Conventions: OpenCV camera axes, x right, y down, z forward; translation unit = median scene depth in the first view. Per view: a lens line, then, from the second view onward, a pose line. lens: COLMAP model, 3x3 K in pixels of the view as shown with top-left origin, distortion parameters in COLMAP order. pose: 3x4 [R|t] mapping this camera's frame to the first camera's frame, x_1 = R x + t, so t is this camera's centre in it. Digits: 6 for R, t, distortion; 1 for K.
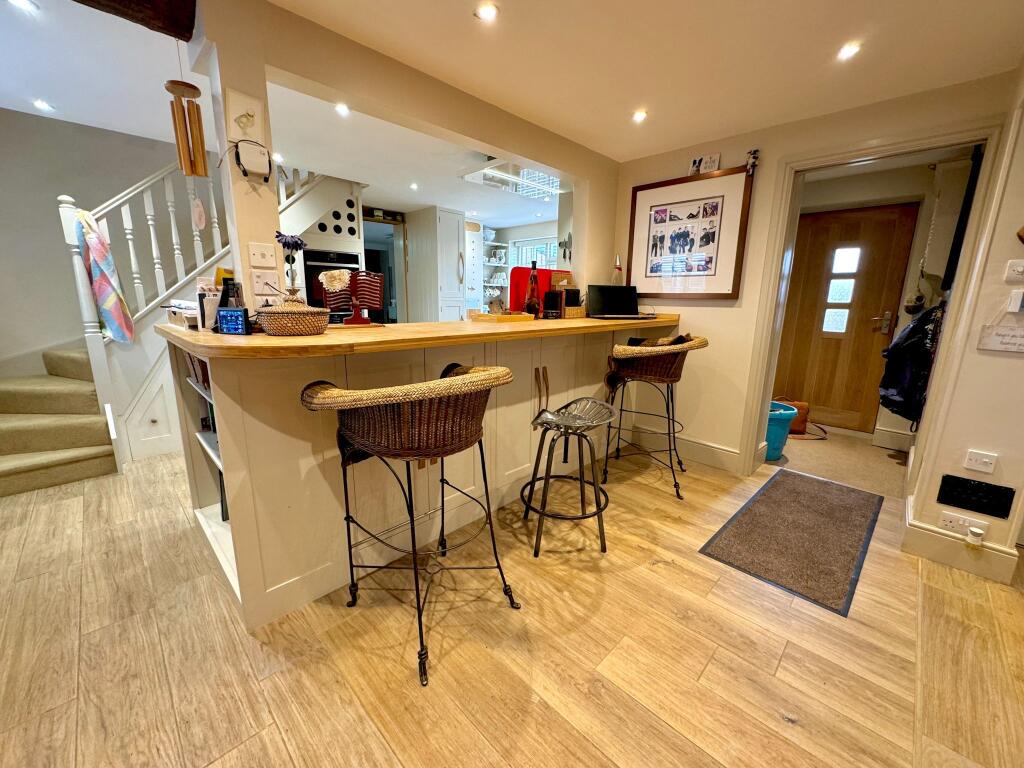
lens RADIAL K [[408.8, 0, 512.0], [0, 408.8, 384.0], [0, 0, 1]] dist [-0.002650, 0.000123]
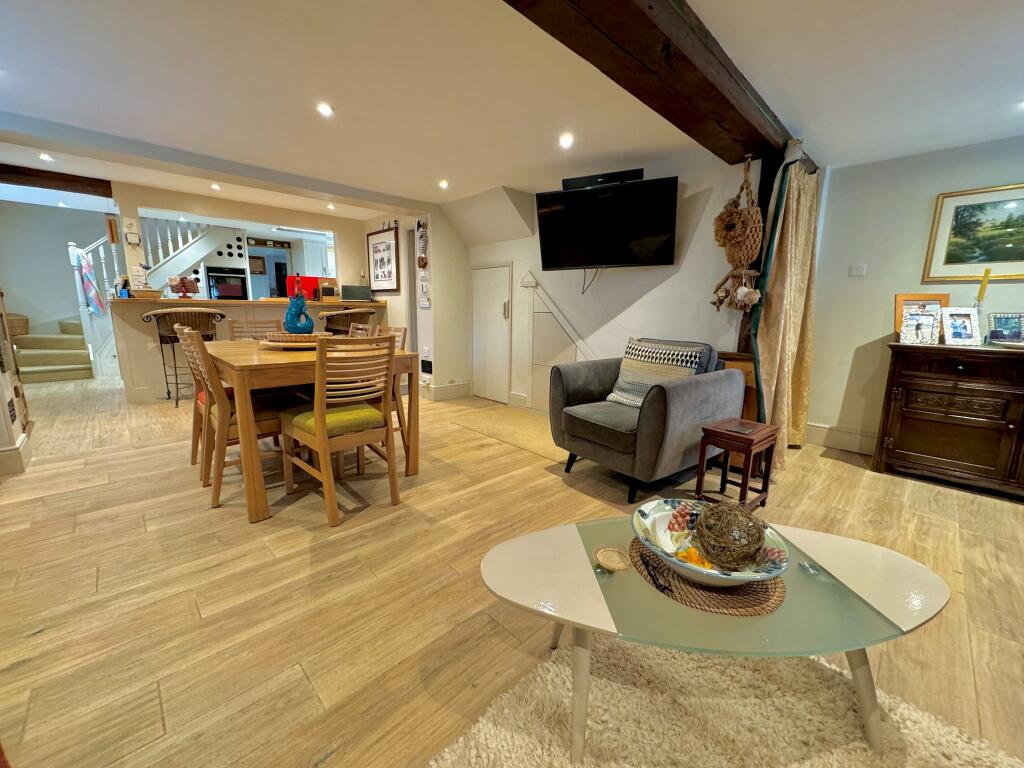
lens RADIAL K [[408.8, 0, 512.0], [0, 408.8, 384.0], [0, 0, 1]] dist [-0.002650, 0.000123]
pose [[0.999893, 0.003151, -0.014298, 1.071899], [-0.003504, 0.999687, -0.024783, 0.277473], [0.014215, 0.024830, 0.999591, -0.932585]]
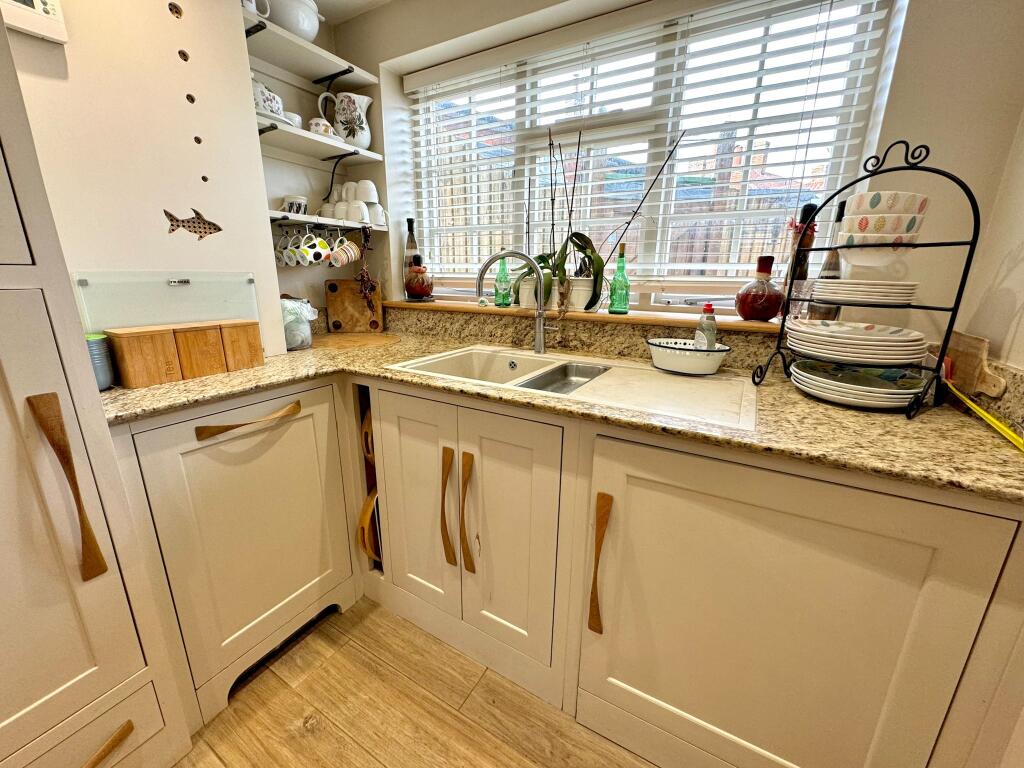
lens RADIAL K [[408.8, 0, 512.0], [0, 408.8, 384.0], [0, 0, 1]] dist [-0.002650, 0.000123]
pose [[0.968282, -0.065201, 0.241202, -0.002899], [0.051085, 0.996620, 0.064329, -0.311055], [-0.244581, -0.049967, 0.968341, 1.490268]]
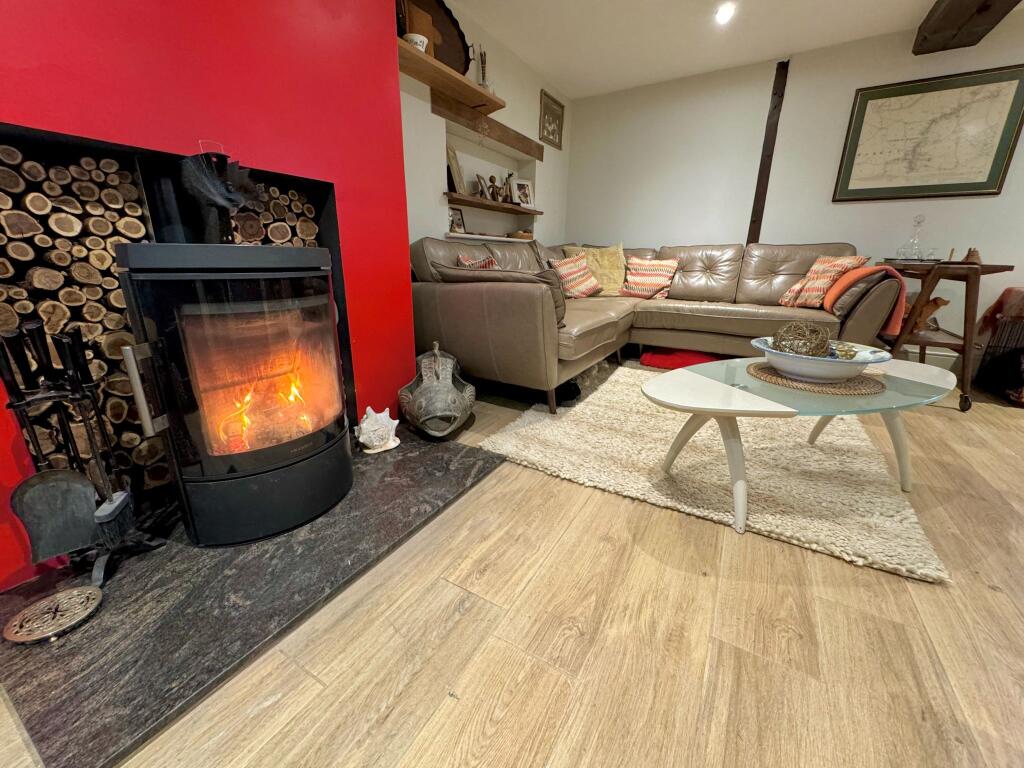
lens RADIAL K [[408.8, 0, 512.0], [0, 408.8, 384.0], [0, 0, 1]] dist [-0.002650, 0.000123]
pose [[-0.967335, 0.051640, -0.248187, 1.678084], [-0.075601, 0.875715, 0.476874, 0.244767], [0.241966, 0.480060, -0.843205, -0.246343]]
